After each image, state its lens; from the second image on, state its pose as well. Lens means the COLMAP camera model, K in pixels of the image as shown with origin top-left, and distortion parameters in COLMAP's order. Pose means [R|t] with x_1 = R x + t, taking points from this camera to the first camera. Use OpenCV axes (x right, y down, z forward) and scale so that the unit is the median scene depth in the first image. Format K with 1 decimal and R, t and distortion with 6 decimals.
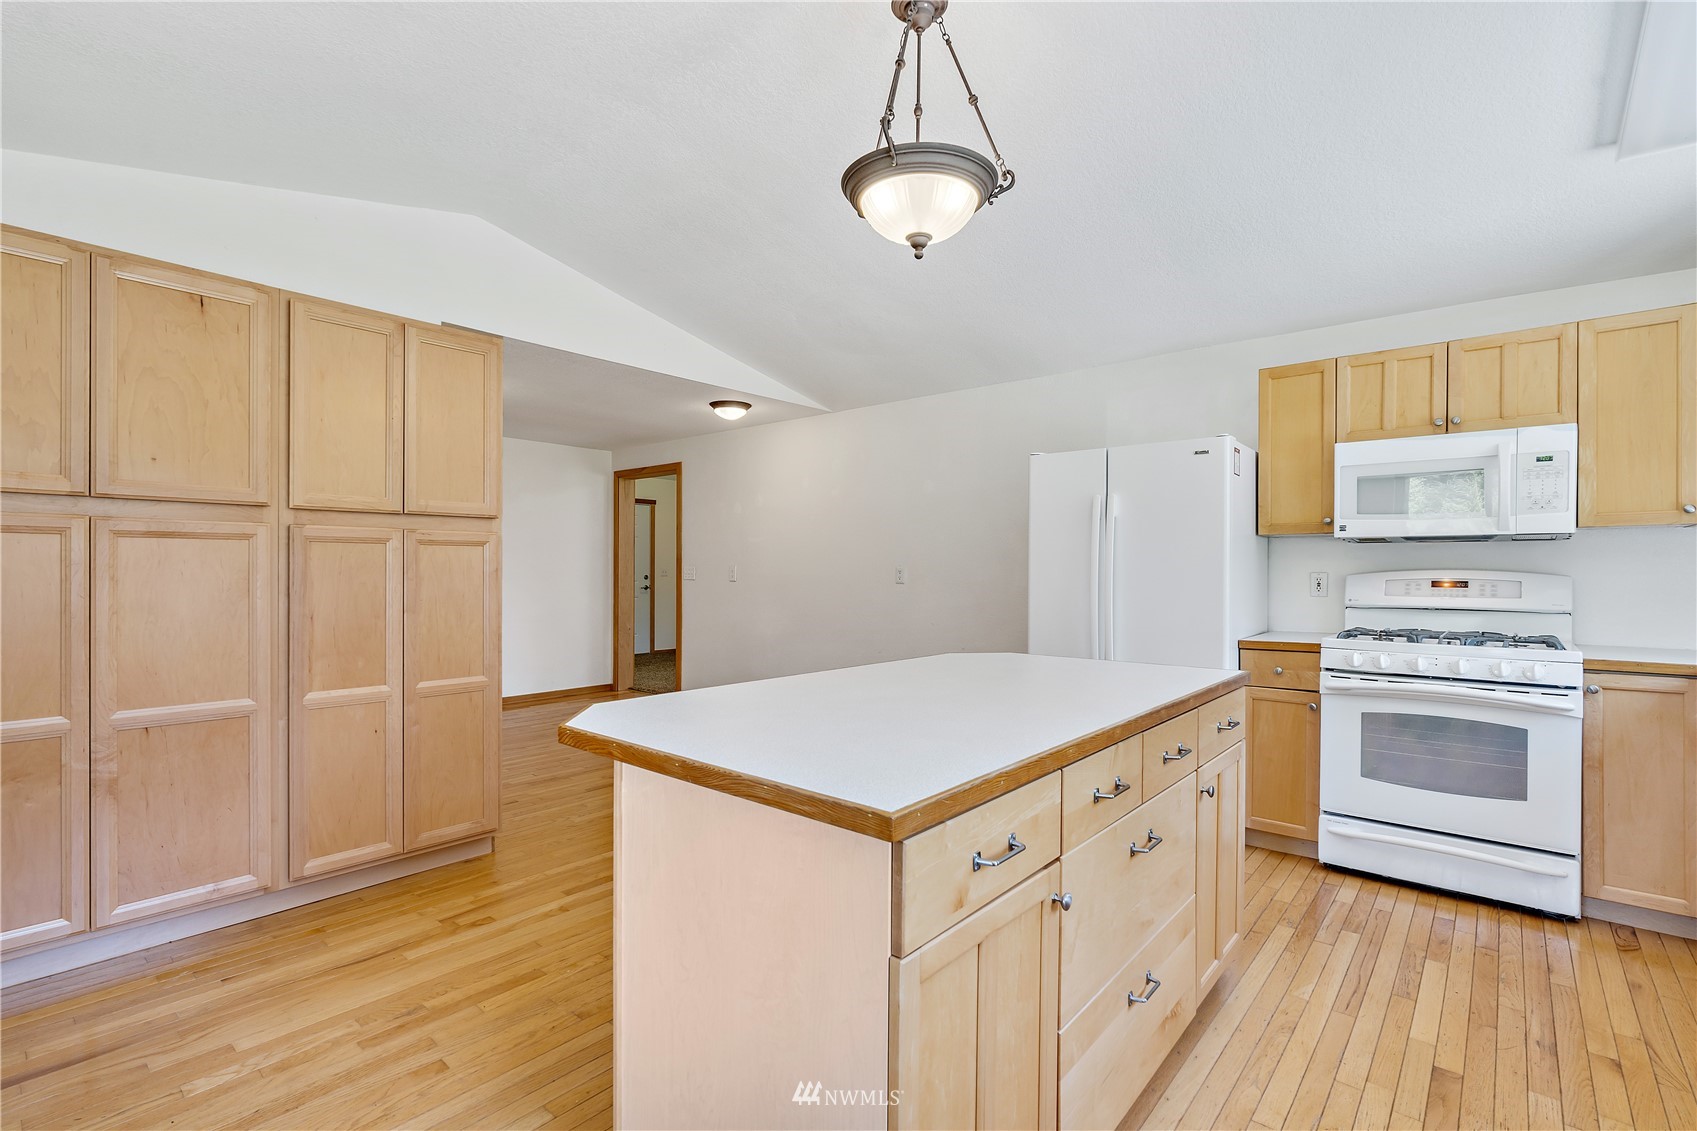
lens RADIAL K [[777.3, 0, 852.0], [0, 777.3, 571.4], [0, 0, 1]] dist [-0.001009, -0.000266]
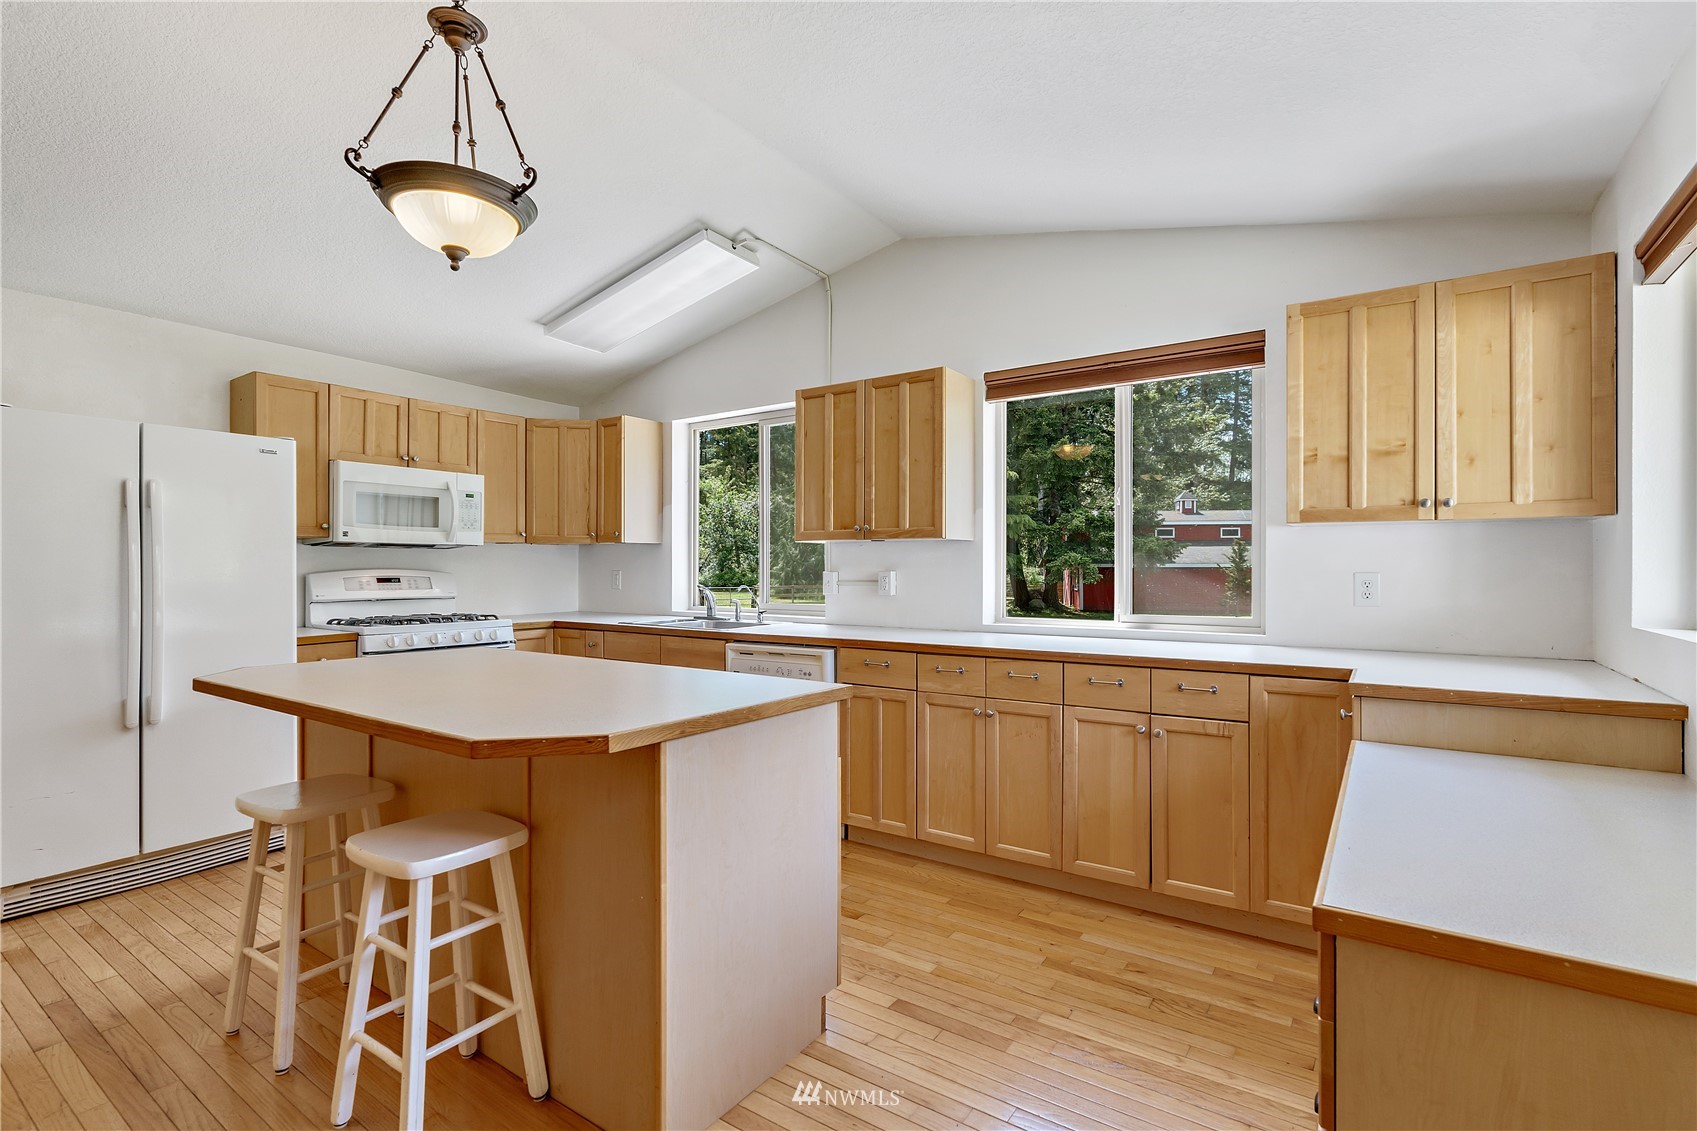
lens RADIAL K [[777.3, 0, 852.0], [0, 777.3, 571.4], [0, 0, 1]] dist [-0.001009, -0.000266]
pose [[-0.100998, -0.004151, 0.994878, -0.662607], [0.005076, 0.999976, 0.004688, -0.000885], [-0.994874, 0.005523, -0.100974, 0.391349]]
